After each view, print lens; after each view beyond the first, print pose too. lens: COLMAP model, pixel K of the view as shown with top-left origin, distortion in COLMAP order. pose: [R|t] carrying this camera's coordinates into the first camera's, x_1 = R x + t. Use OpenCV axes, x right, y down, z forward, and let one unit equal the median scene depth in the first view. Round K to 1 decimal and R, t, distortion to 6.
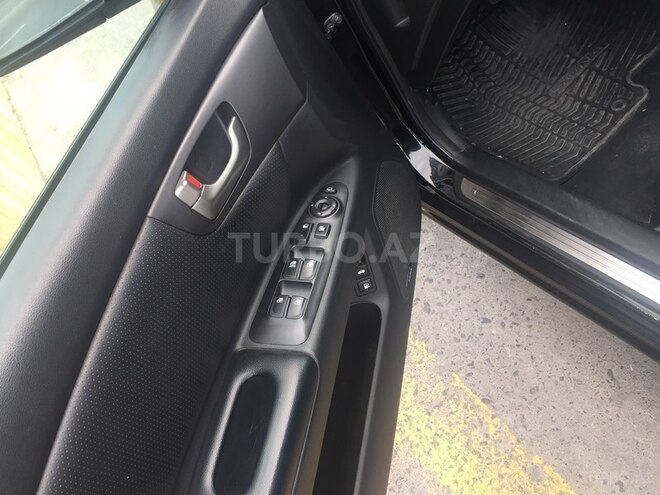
lens RADIAL K [[586.3, 0, 330.0], [0, 586.3, 247.5], [0, 0, 1]] dist [0.040772, -0.094848]
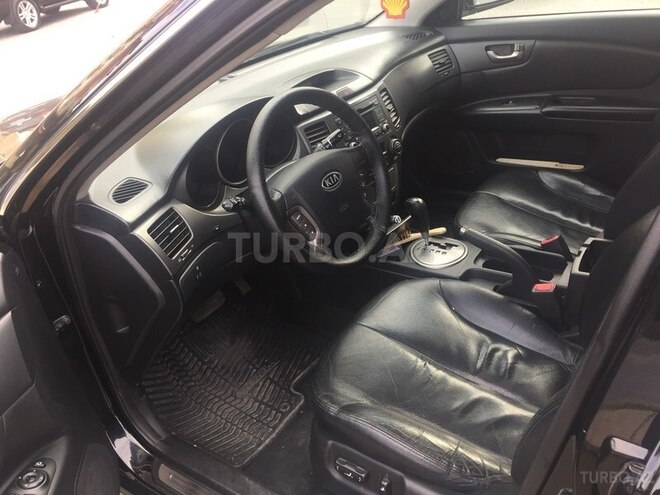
lens RADIAL K [[586.3, 0, 330.0], [0, 586.3, 247.5], [0, 0, 1]] dist [0.040772, -0.094848]
pose [[0.891153, 0.176658, 0.417897, -0.032234], [0.043145, 0.883910, -0.465662, 0.057234], [-0.451646, 0.433006, 0.780078, -0.218310]]
